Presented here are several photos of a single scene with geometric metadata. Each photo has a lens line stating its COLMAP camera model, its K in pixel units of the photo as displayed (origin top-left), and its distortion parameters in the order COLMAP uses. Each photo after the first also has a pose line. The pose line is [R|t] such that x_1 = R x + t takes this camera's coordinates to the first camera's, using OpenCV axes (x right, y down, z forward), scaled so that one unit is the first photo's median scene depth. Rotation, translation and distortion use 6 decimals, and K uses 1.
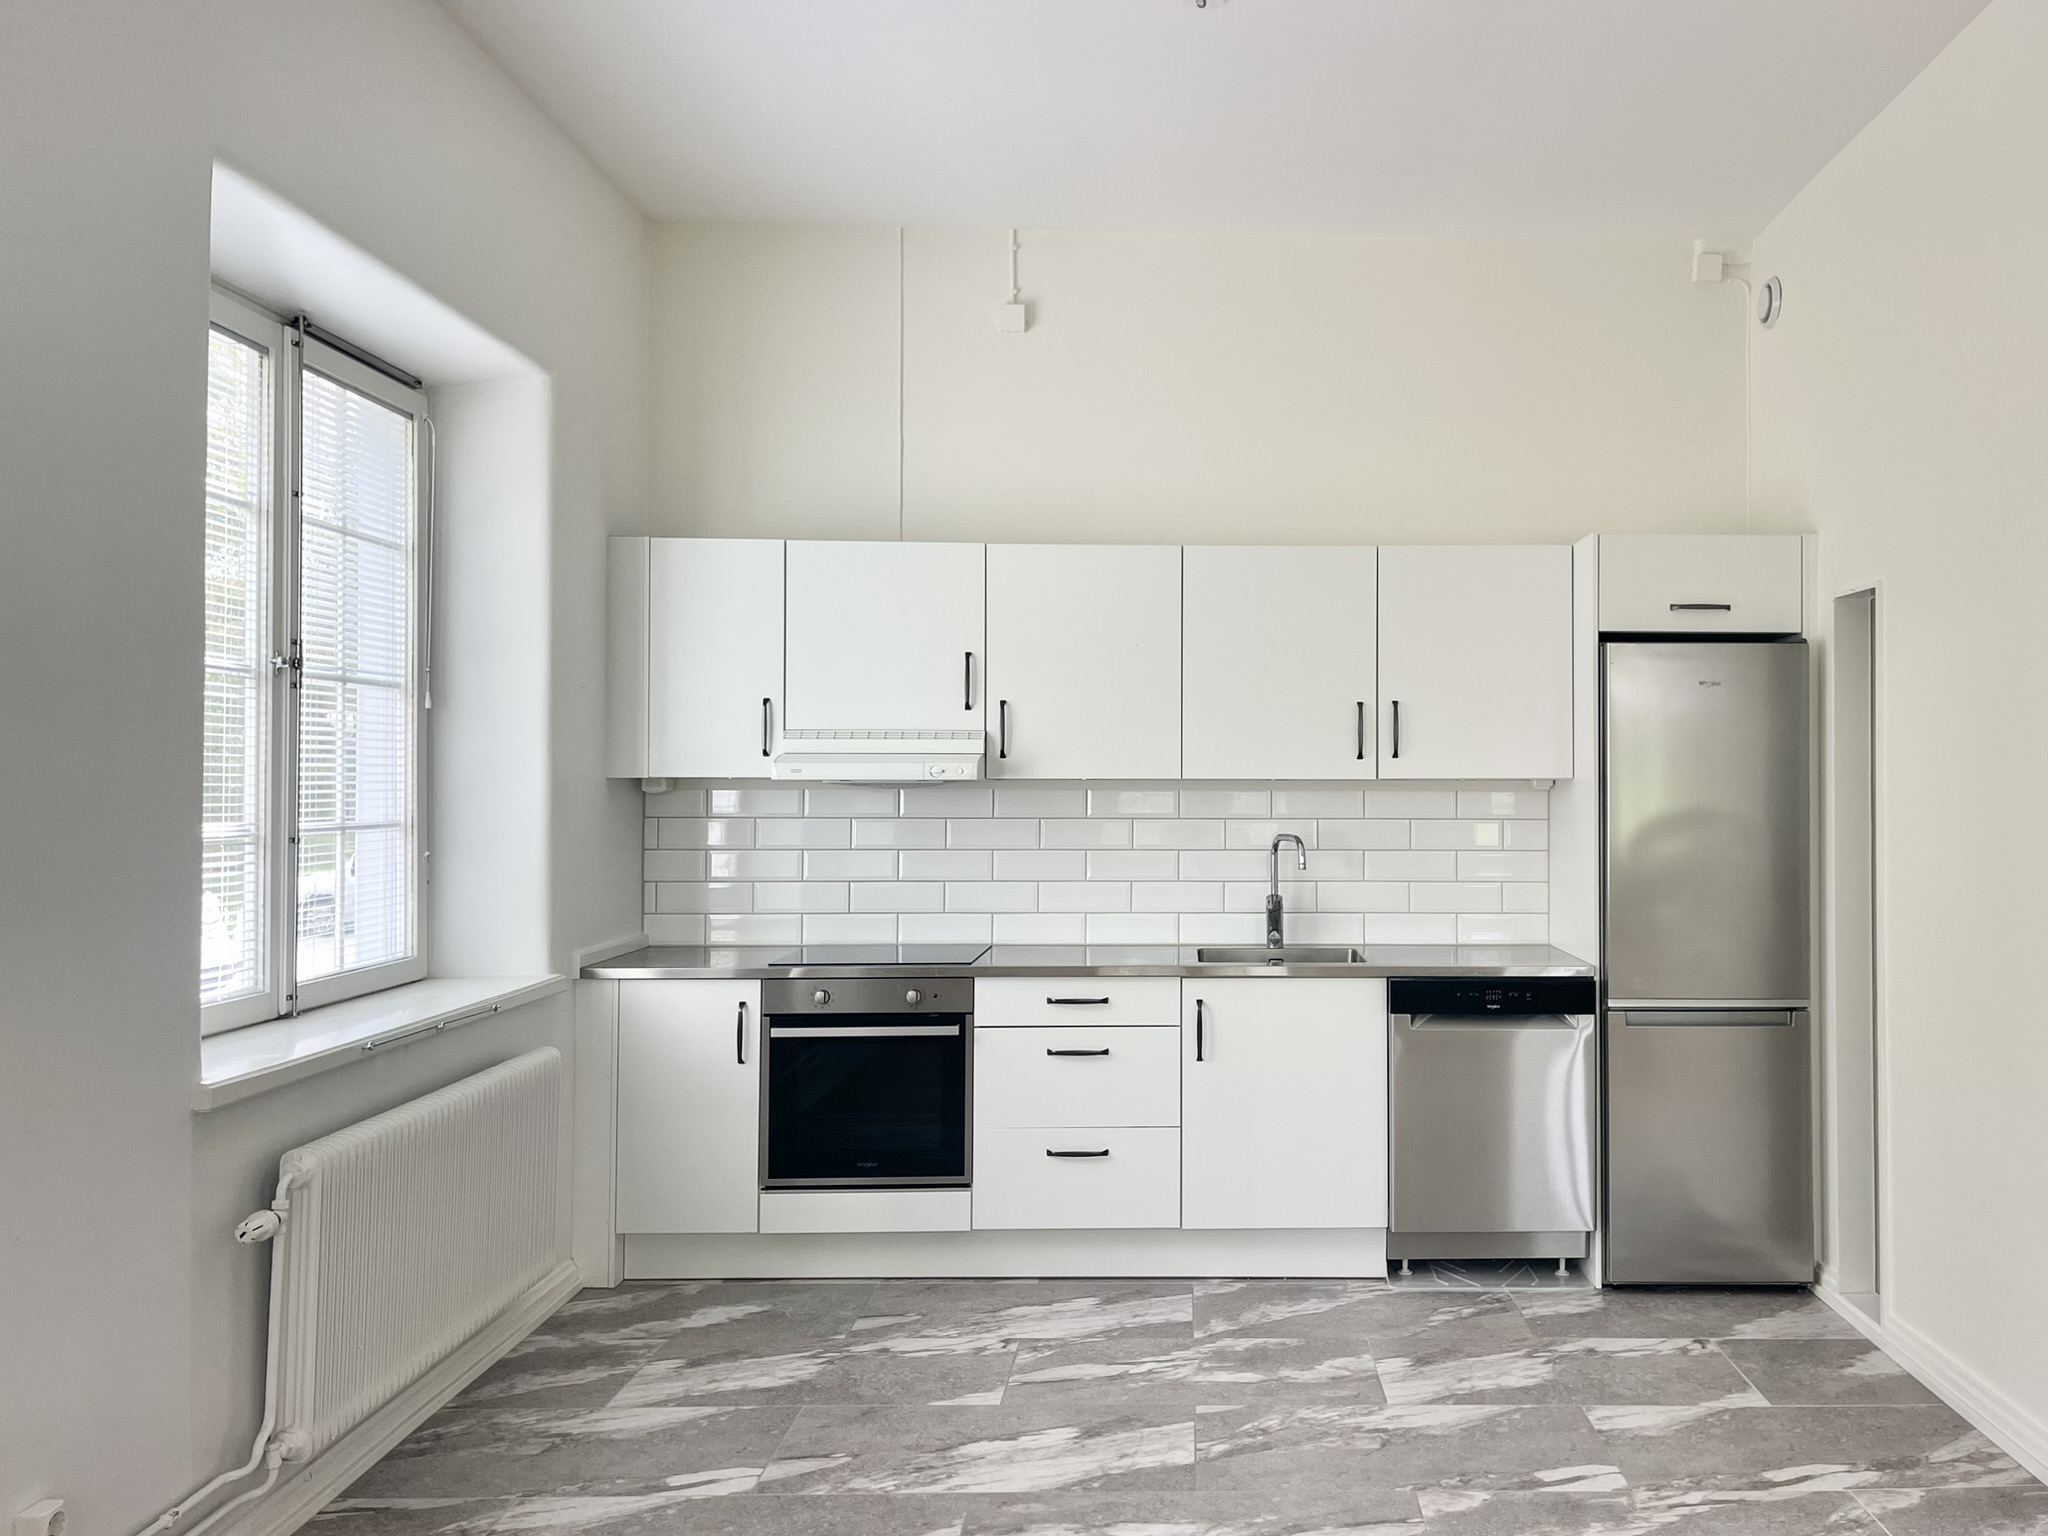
lens RADIAL K [[1617.4, 0, 1024.8], [0, 1617.4, 788.1], [0, 0, 1]] dist [0.032007, -0.100027]
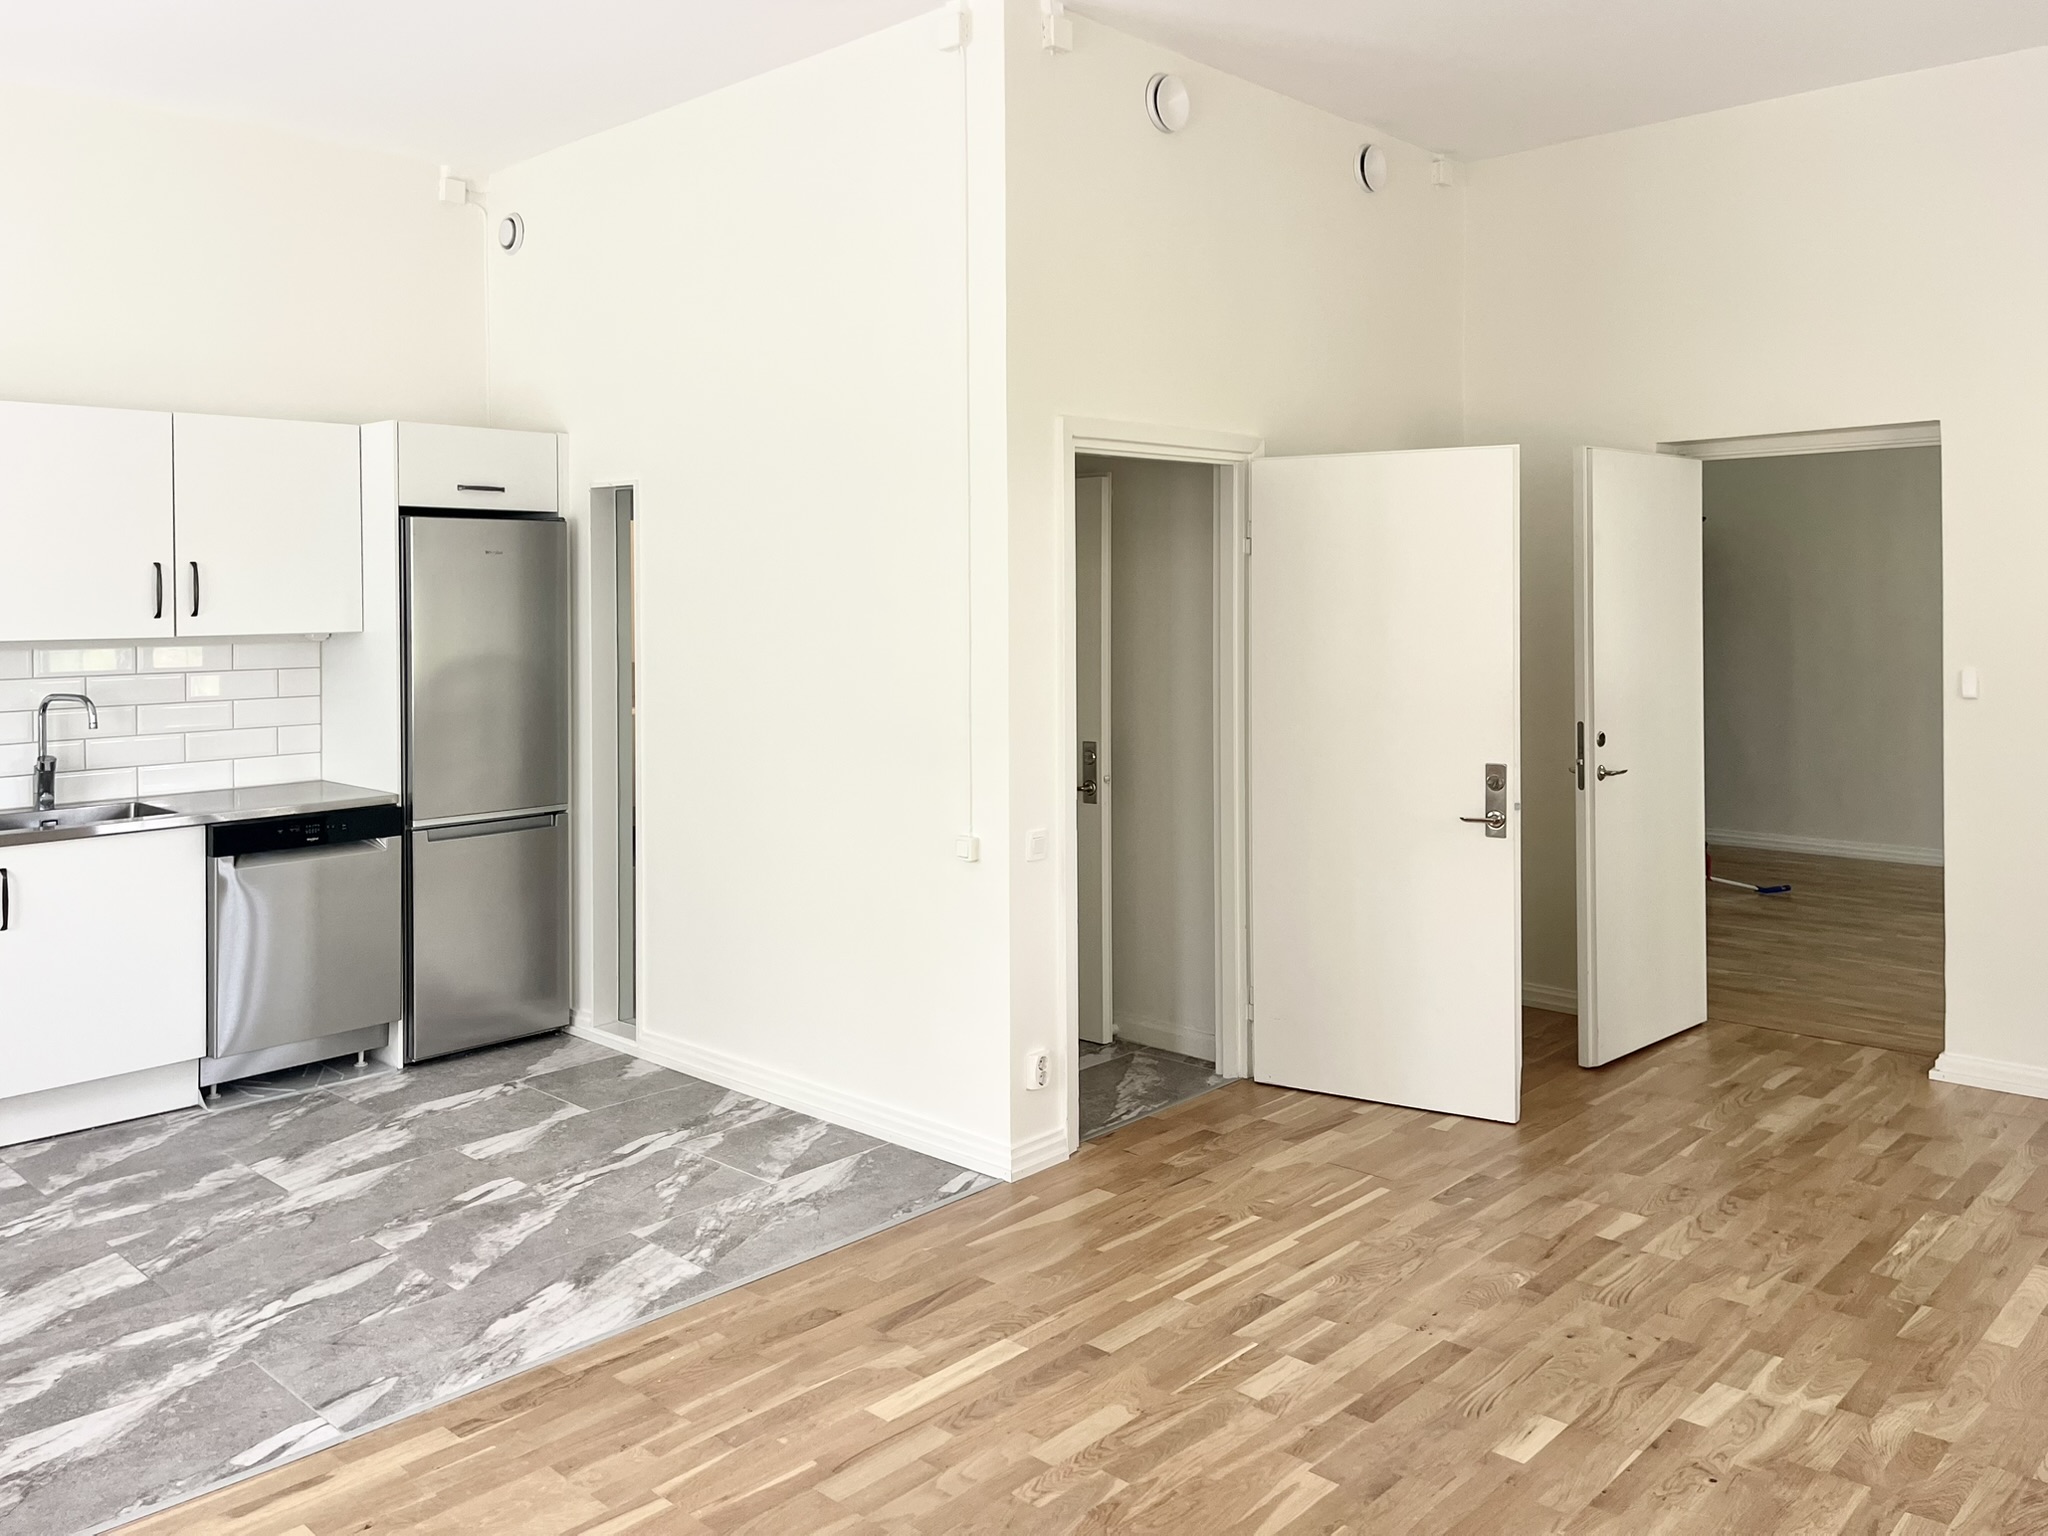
lens RADIAL K [[1580.3, 0, 1024.0], [0, 1580.3, 768.0], [0, 0, 1]] dist [-0.003865, -0.166523]
pose [[0.663420, -0.086366, 0.743246, -0.191131], [0.013761, 0.994556, 0.103286, -0.019544], [-0.748121, -0.058295, 0.660997, -0.080599]]
